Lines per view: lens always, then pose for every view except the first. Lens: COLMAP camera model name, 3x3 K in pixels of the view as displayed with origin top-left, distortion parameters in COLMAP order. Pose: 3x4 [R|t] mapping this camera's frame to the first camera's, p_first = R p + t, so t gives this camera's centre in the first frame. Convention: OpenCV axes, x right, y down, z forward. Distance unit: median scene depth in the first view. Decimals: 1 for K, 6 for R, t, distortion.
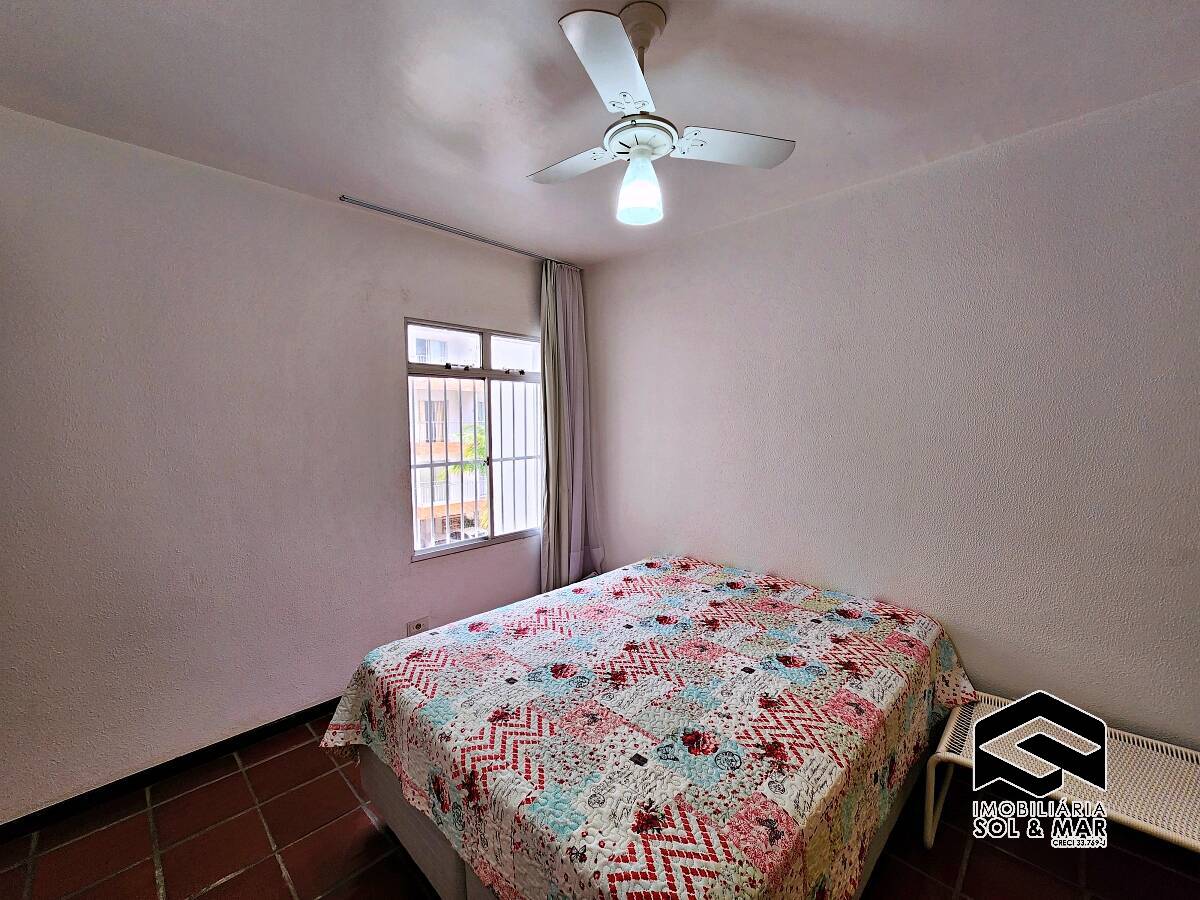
lens RADIAL K [[493.6, 0, 598.6], [0, 493.6, 448.0], [0, 0, 1]] dist [-0.003470, 0.001647]
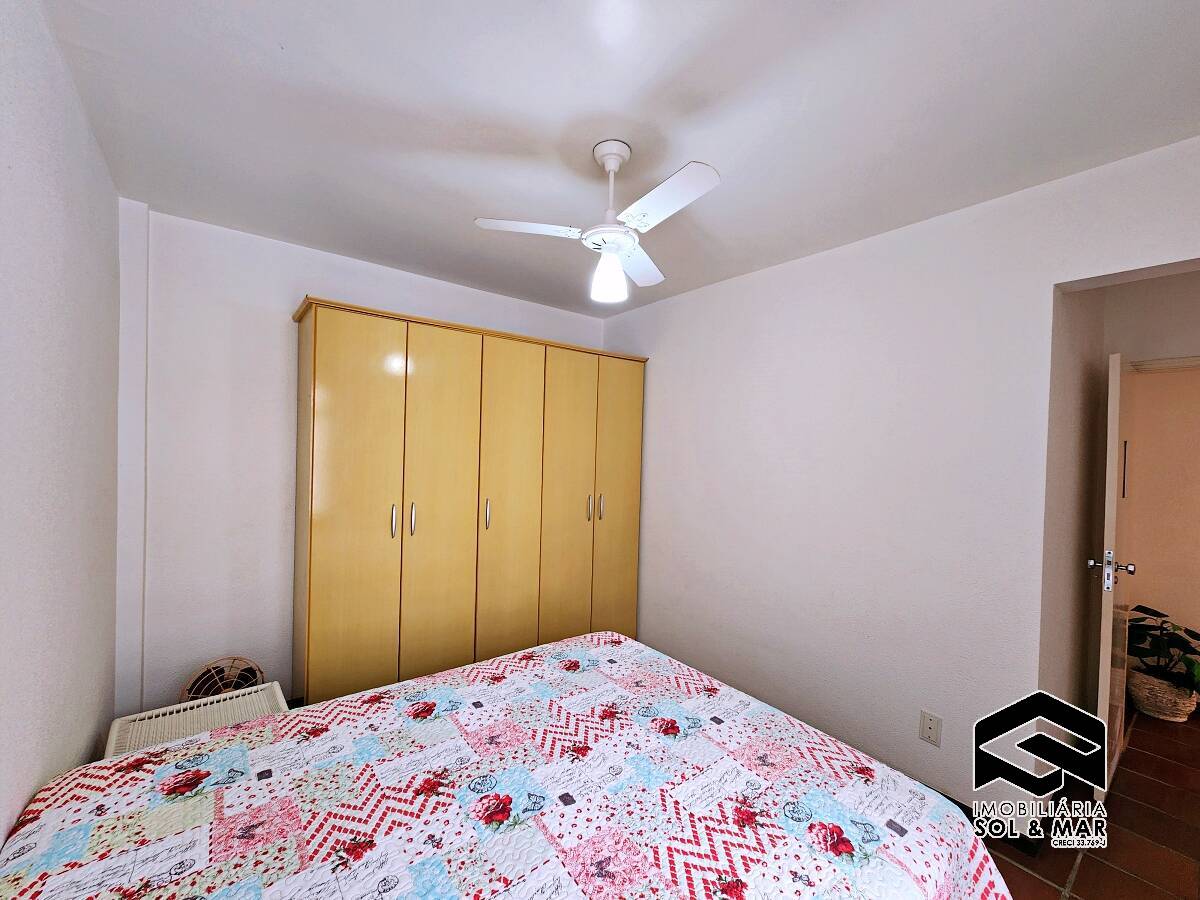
lens RADIAL K [[493.6, 0, 600.9], [0, 493.6, 455.6], [0, 0, 1]] dist [-0.003470, 0.001647]
pose [[-0.989758, -0.021659, 0.141100, -0.061502], [-0.011066, 0.997090, 0.075426, -0.109667], [-0.142323, 0.073092, -0.987118, 1.641894]]
